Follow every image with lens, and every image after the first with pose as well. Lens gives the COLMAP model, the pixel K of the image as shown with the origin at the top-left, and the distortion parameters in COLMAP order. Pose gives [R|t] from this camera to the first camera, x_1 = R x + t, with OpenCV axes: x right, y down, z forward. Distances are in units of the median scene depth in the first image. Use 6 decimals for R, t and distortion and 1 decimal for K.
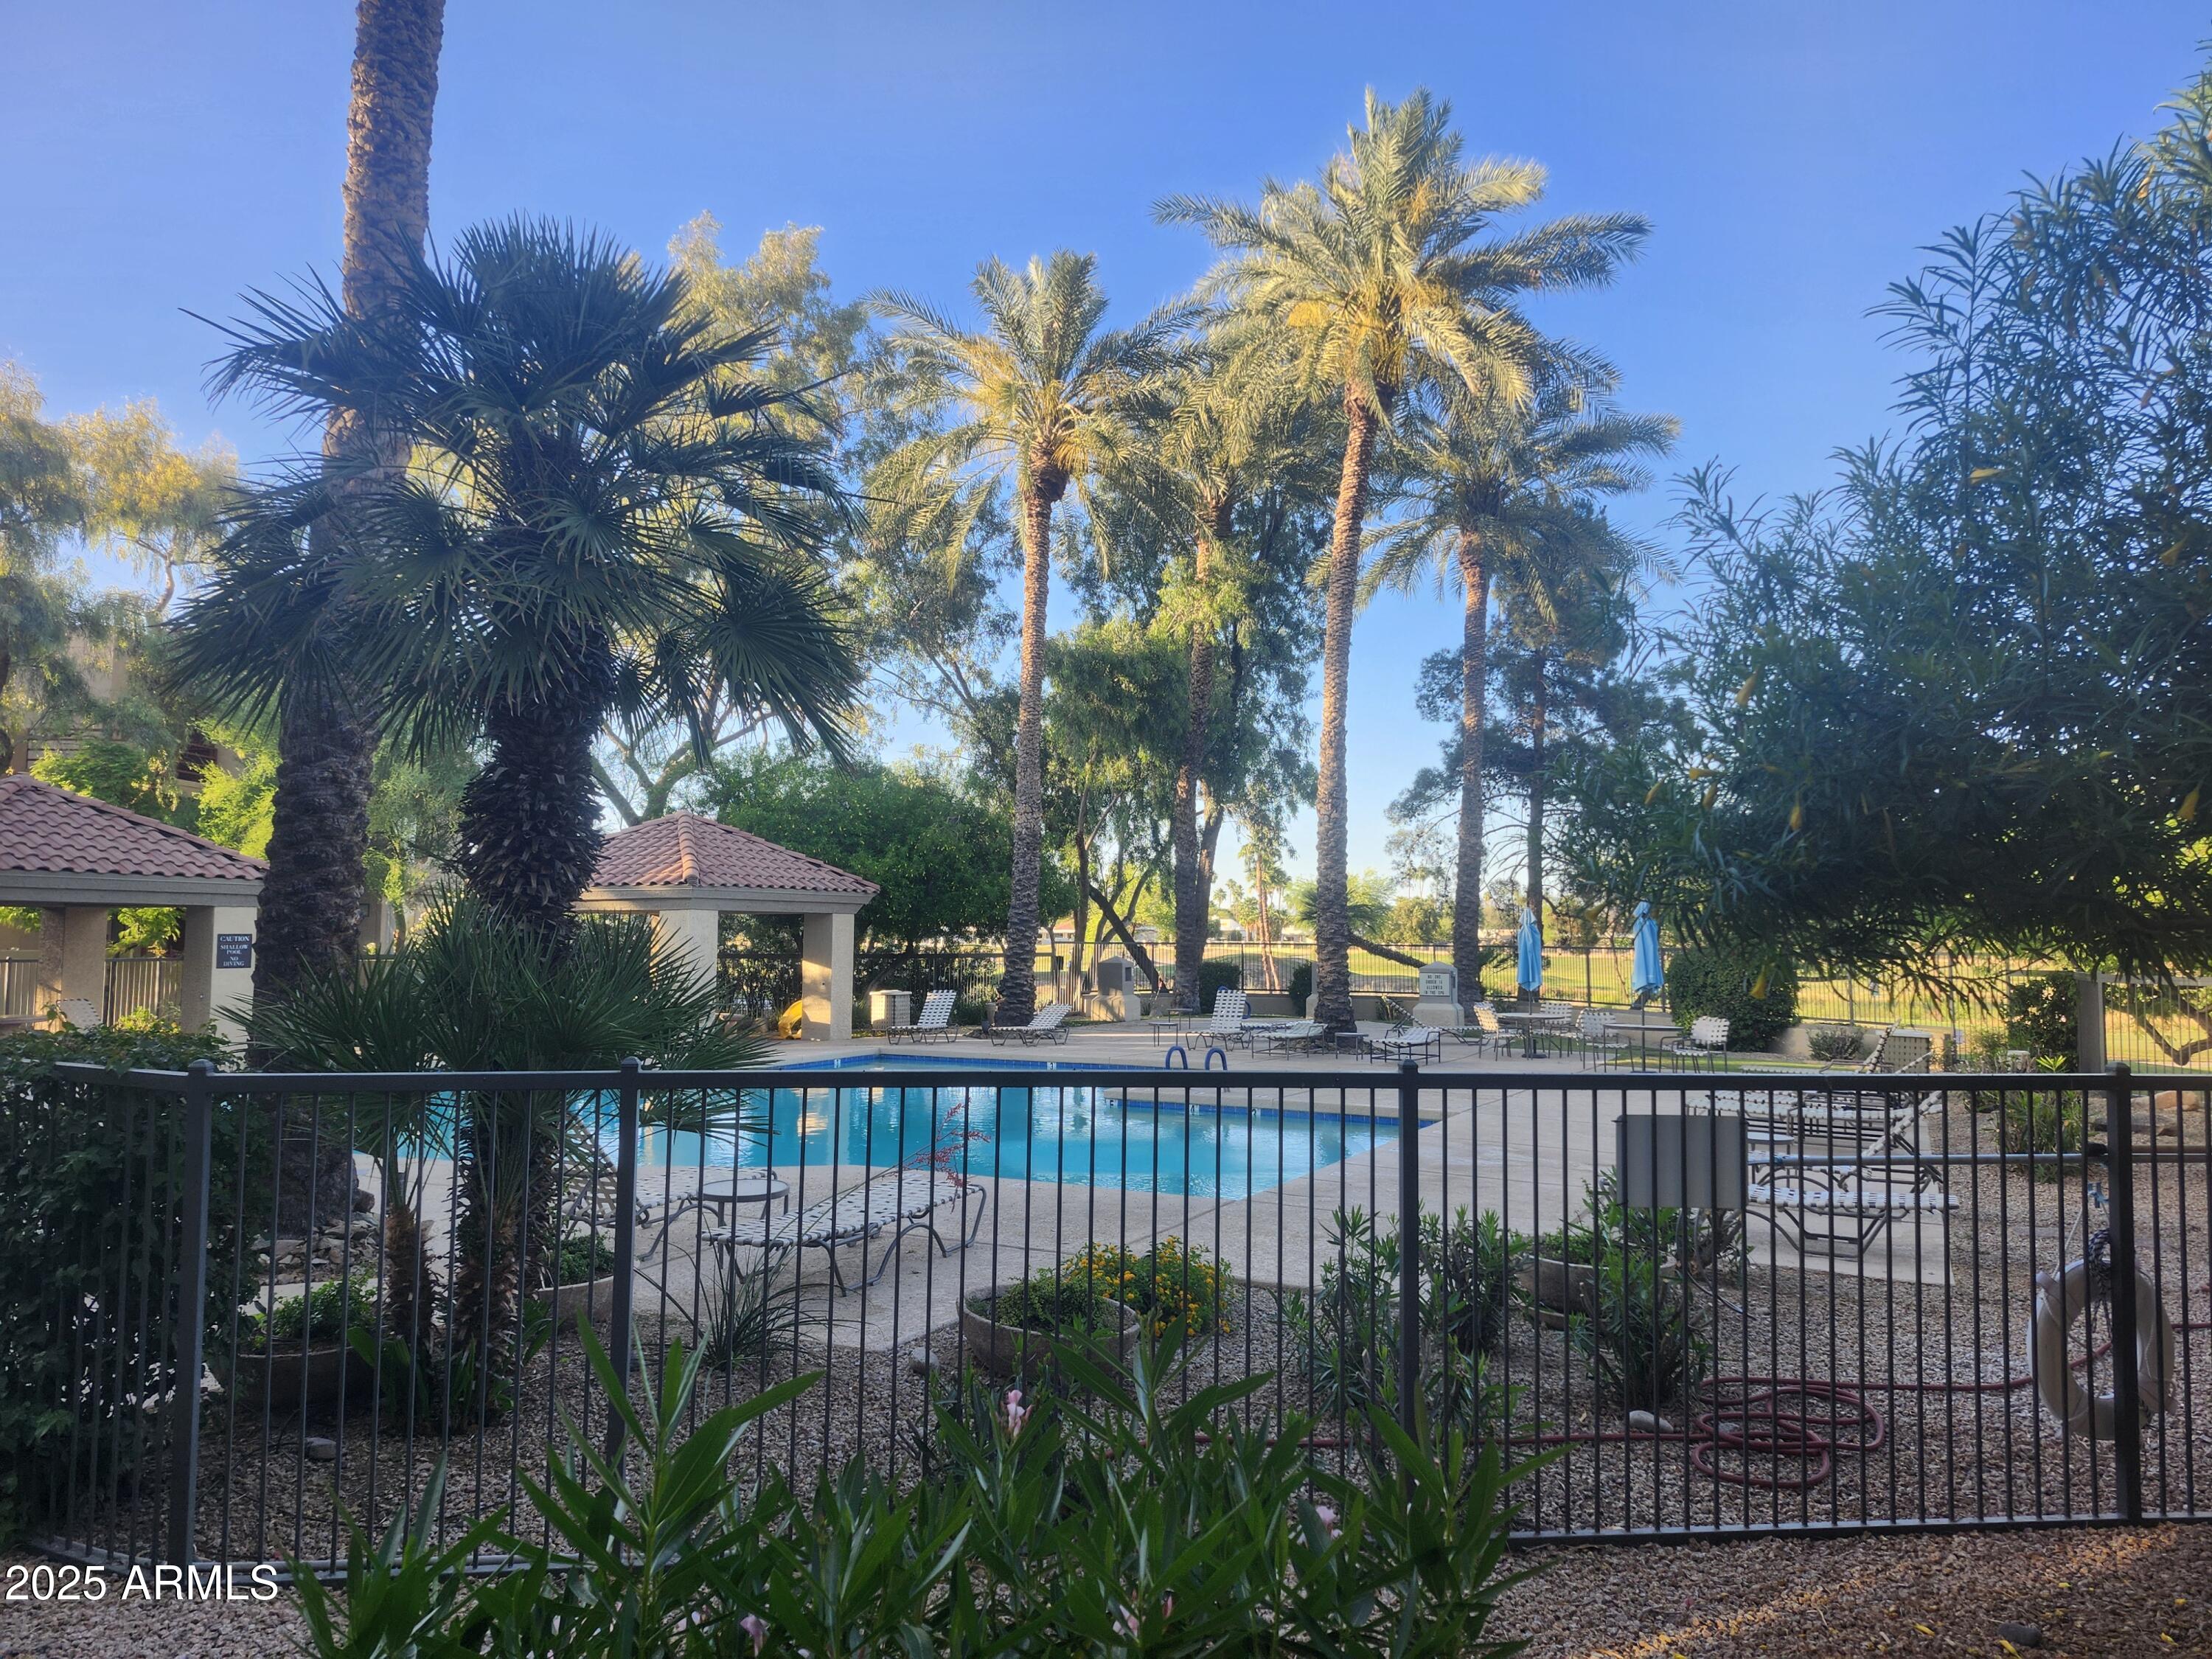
lens RADIAL K [[1503.0, 0, 1089.1], [0, 1503.0, 836.3], [0, 0, 1]] dist [0.089348, -0.104028]
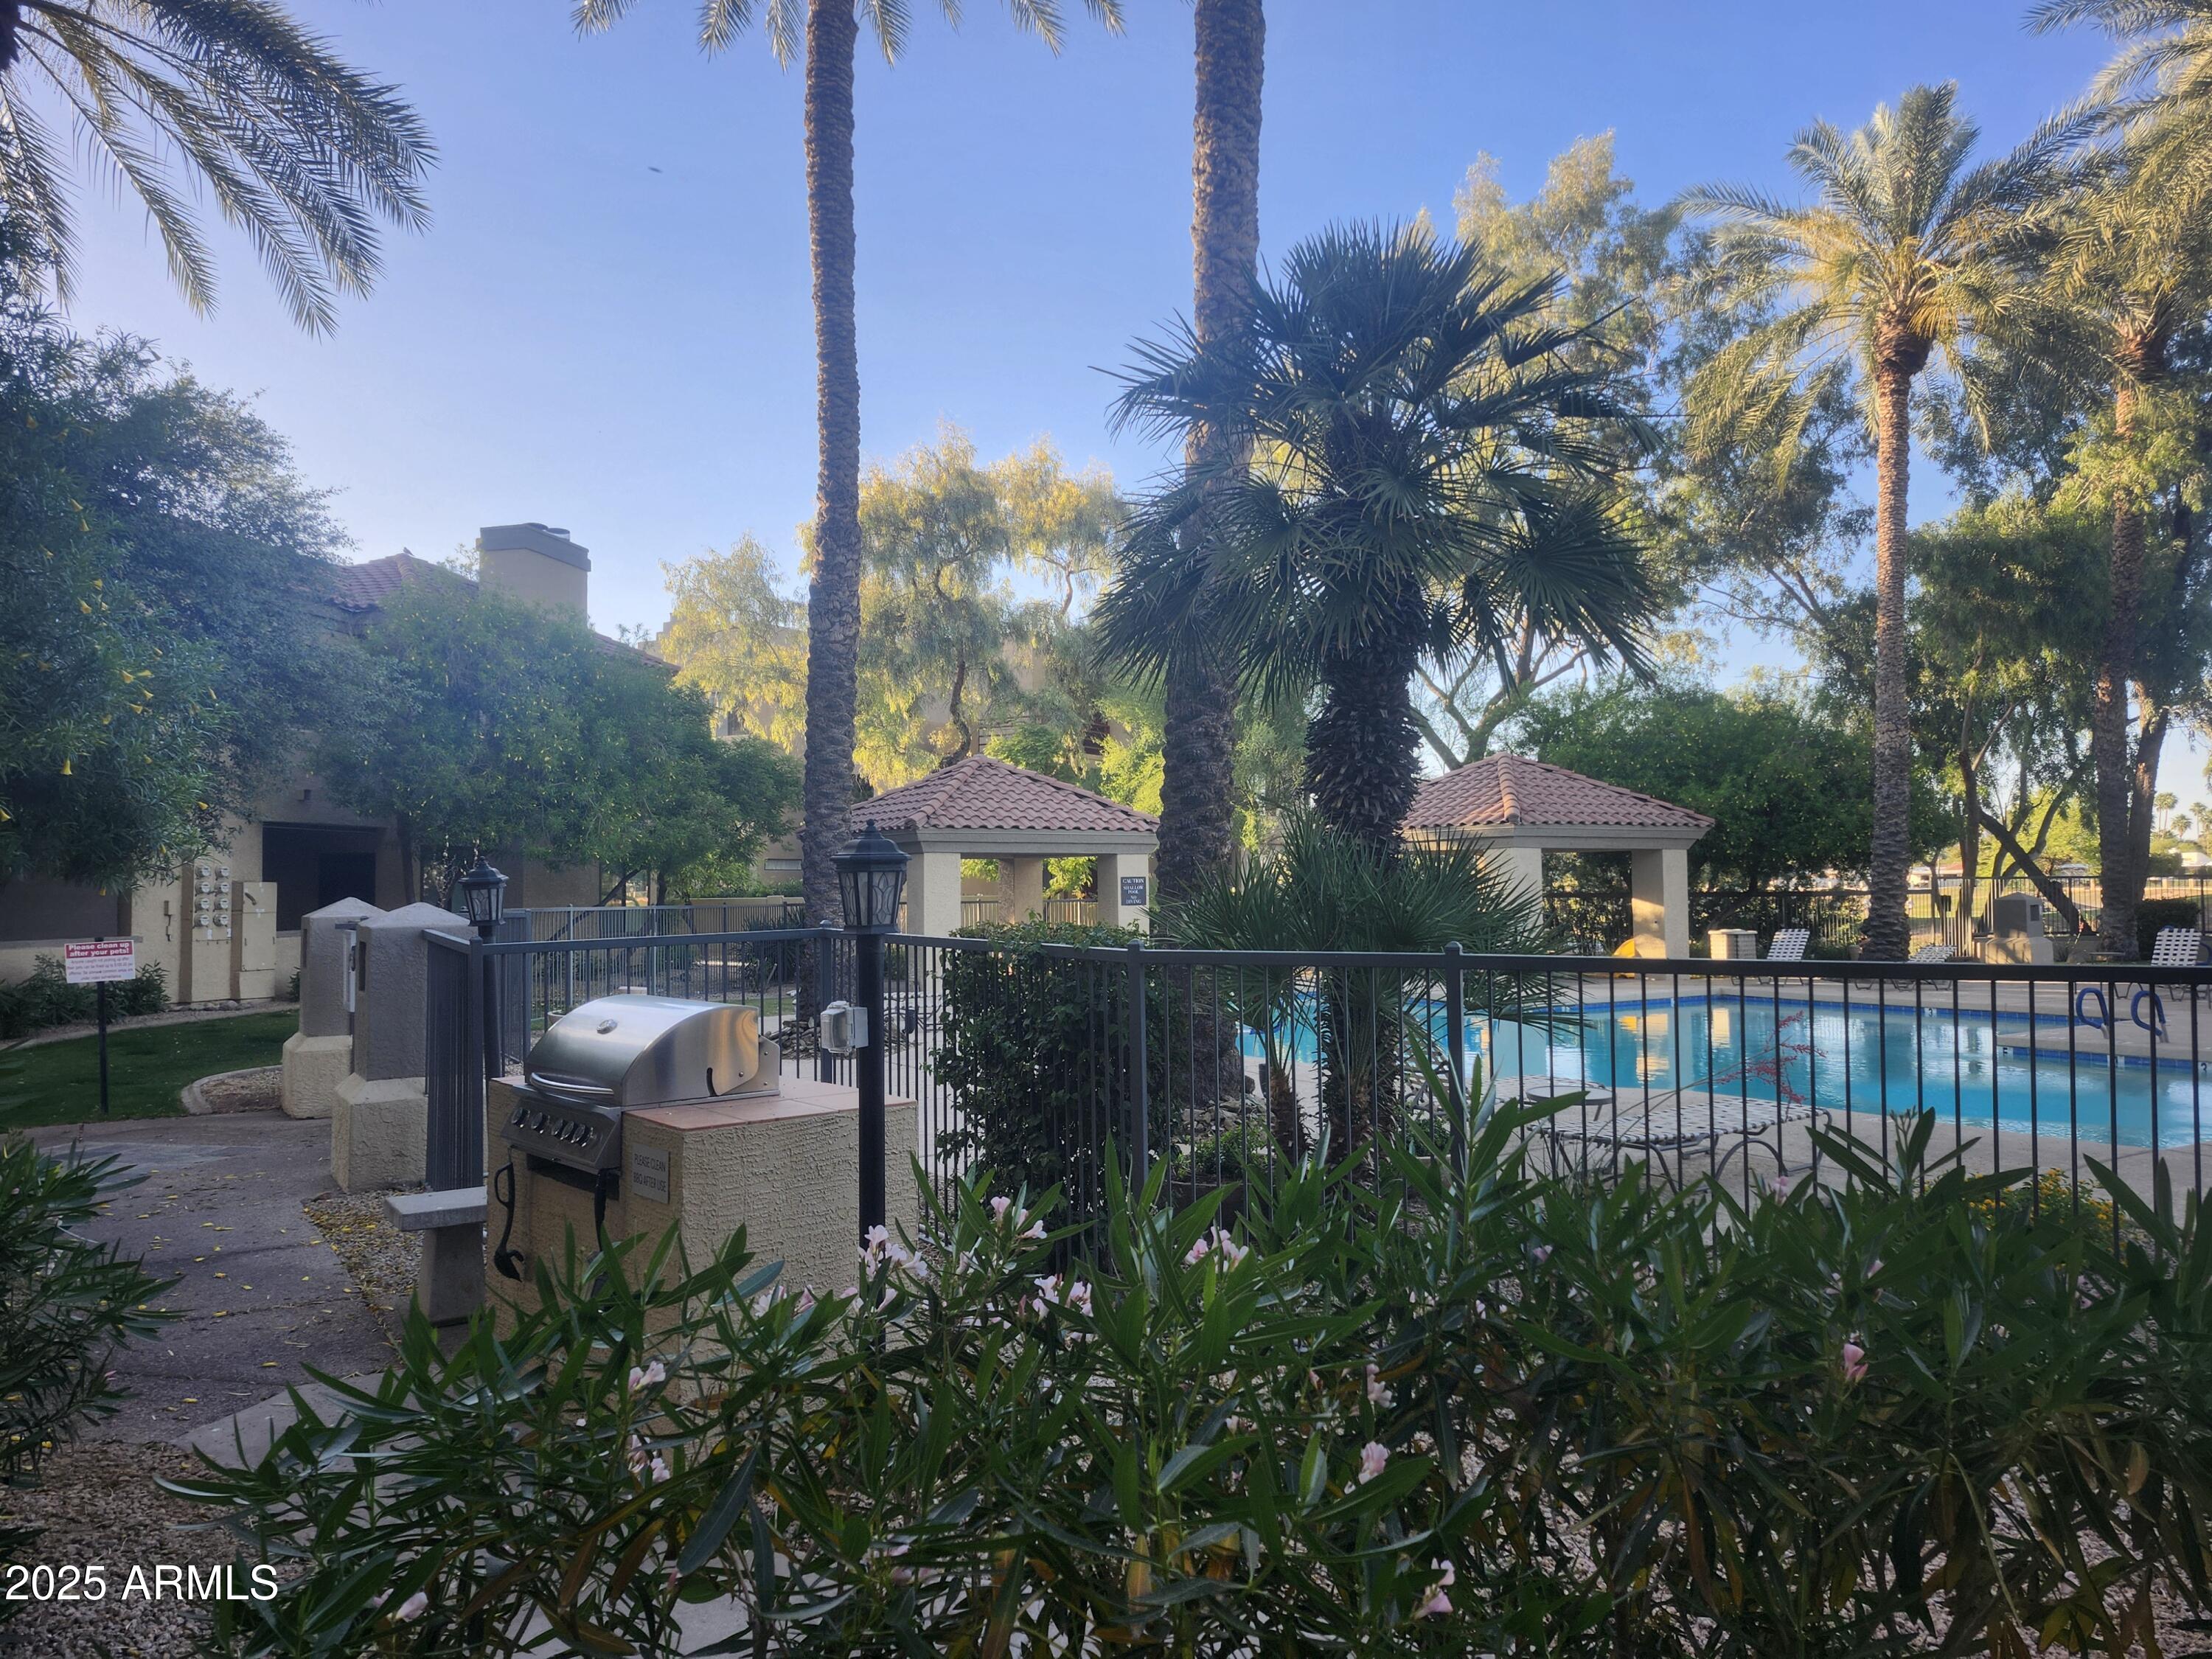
lens RADIAL K [[1503.0, 0, 1089.1], [0, 1503.0, 836.3], [0, 0, 1]] dist [0.089348, -0.104028]
pose [[0.860757, -0.031355, -0.508050, 0.007705], [0.048917, 0.998577, 0.021247, 0.004201], [0.506661, -0.043141, 0.861065, -0.021241]]
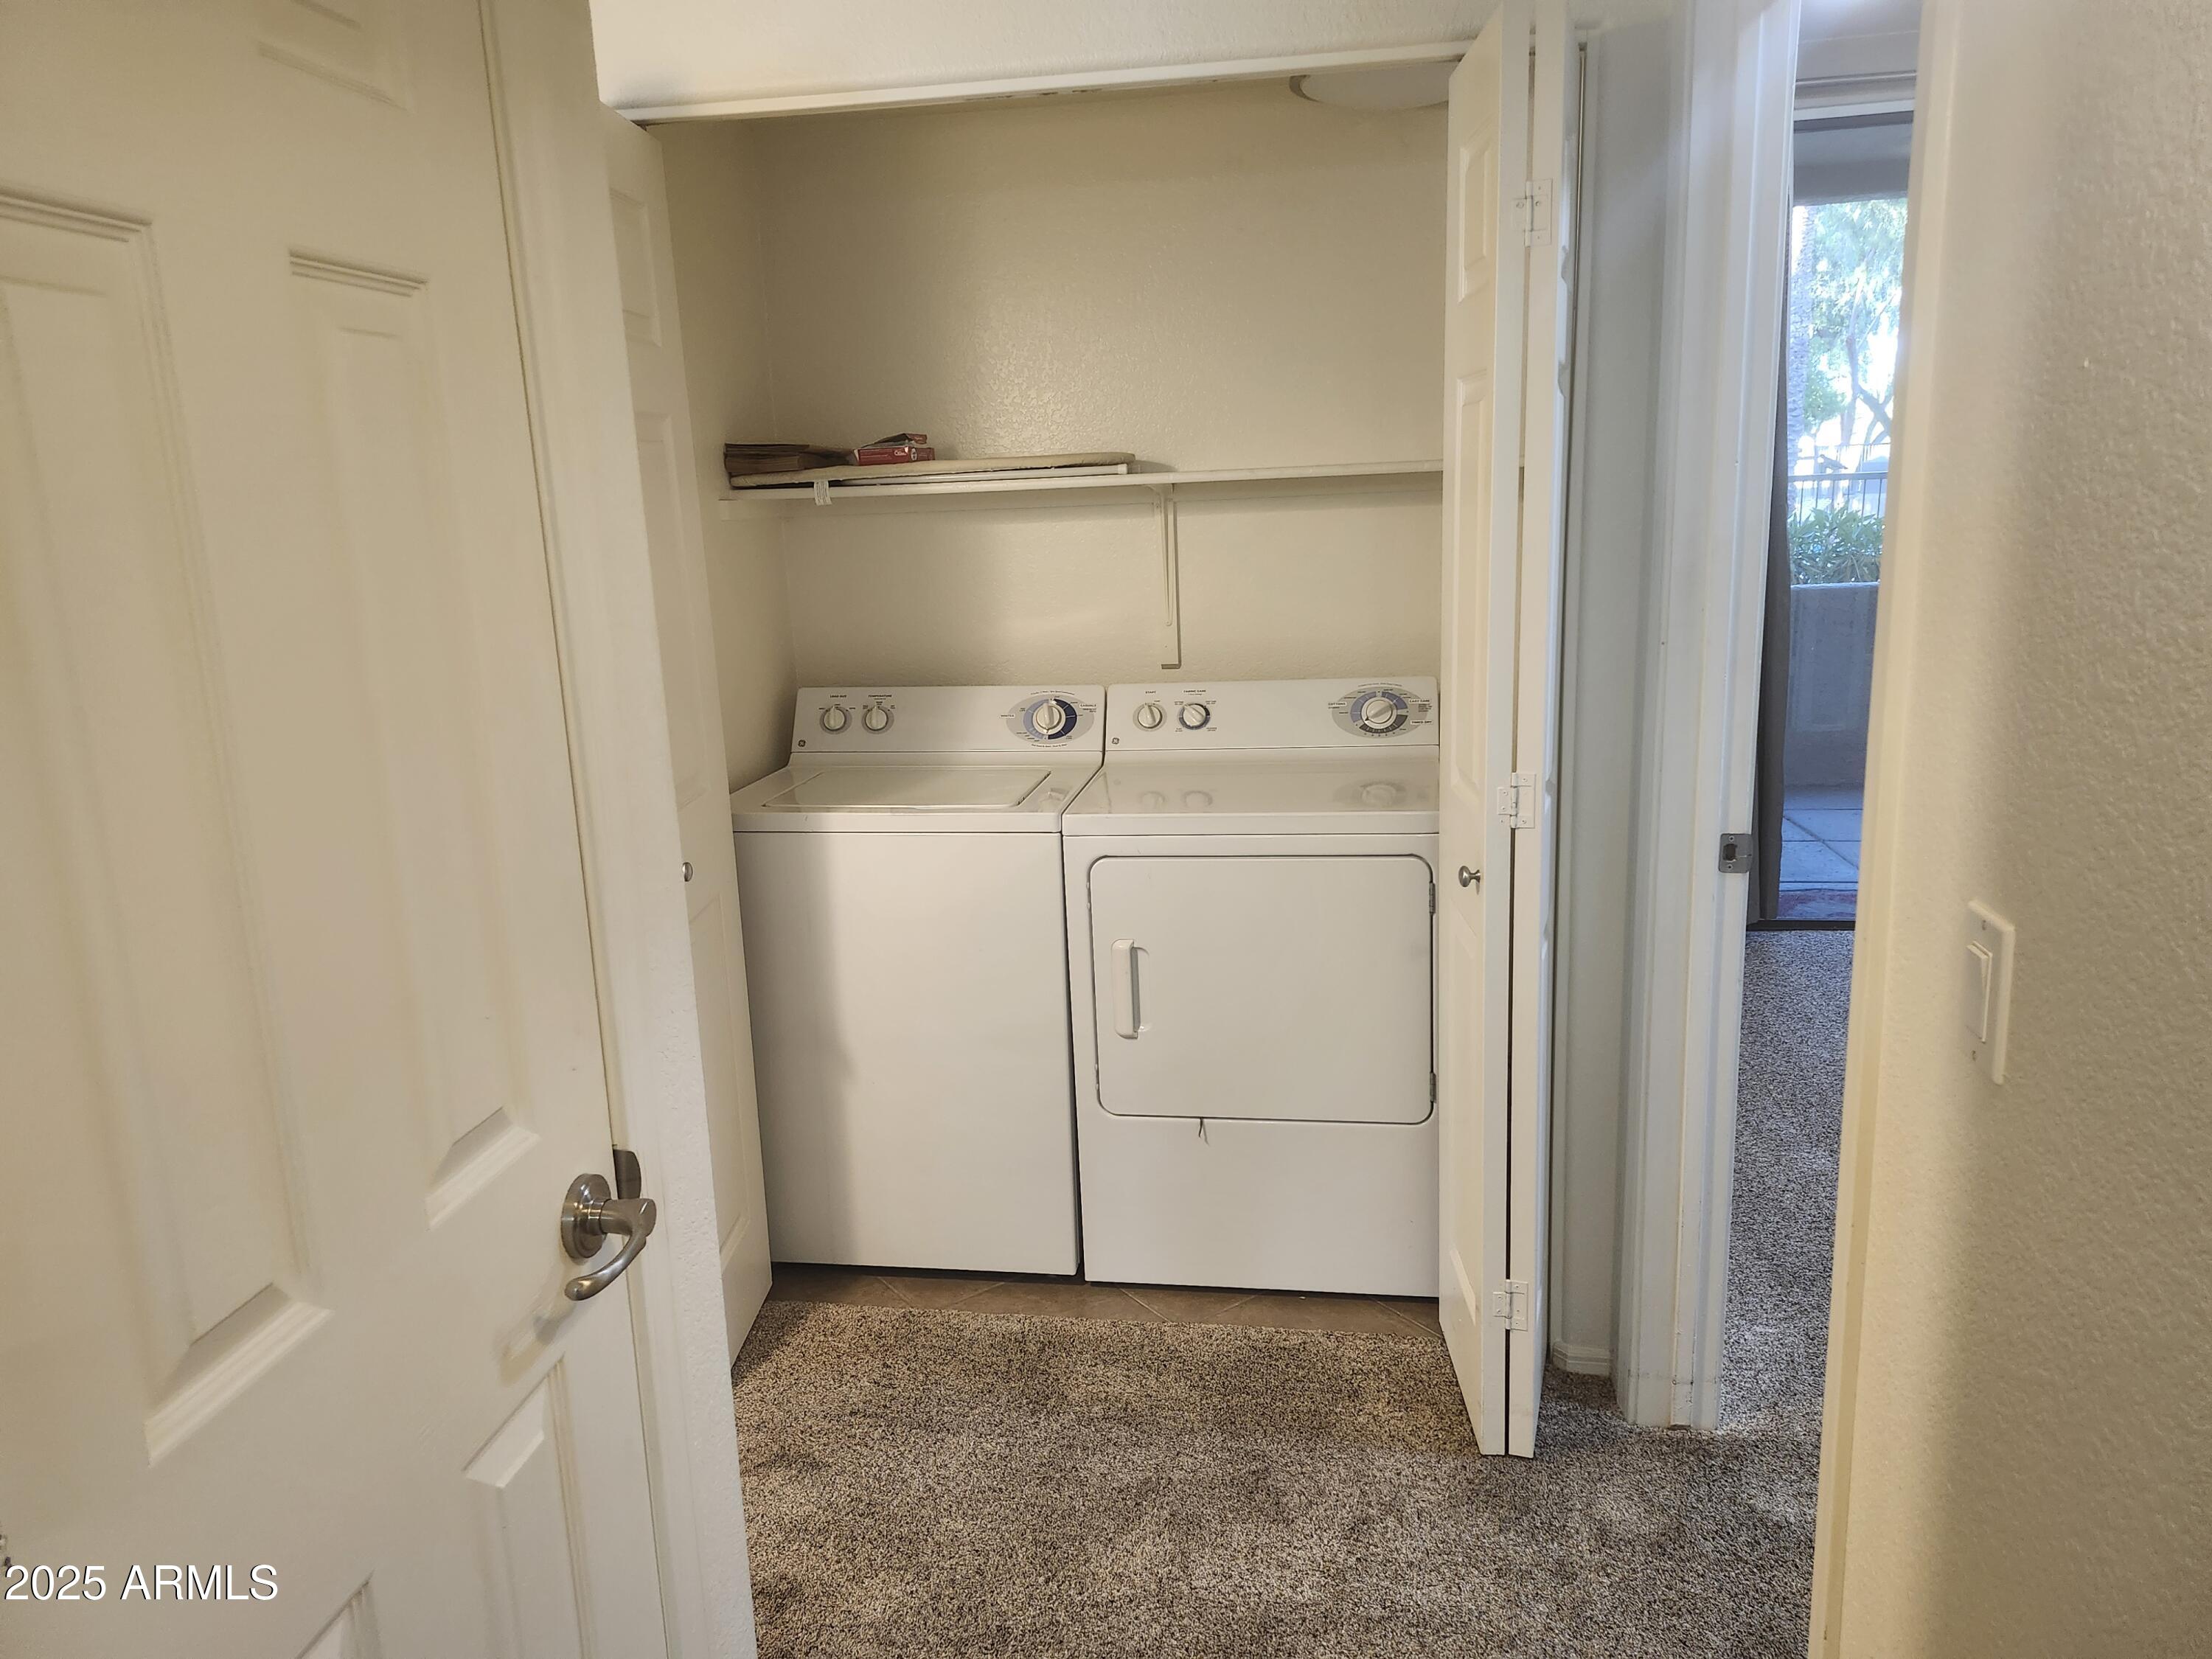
lens RADIAL K [[1524.7, 0, 1116.1], [0, 1524.7, 798.5], [0, 0, 1]] dist [0.080027, -0.109258]
pose [[0.905425, 0.046262, -0.421978, -0.001321], [0.071435, 0.963265, 0.258878, -0.008633], [0.418453, -0.264539, 0.868859, -0.275464]]
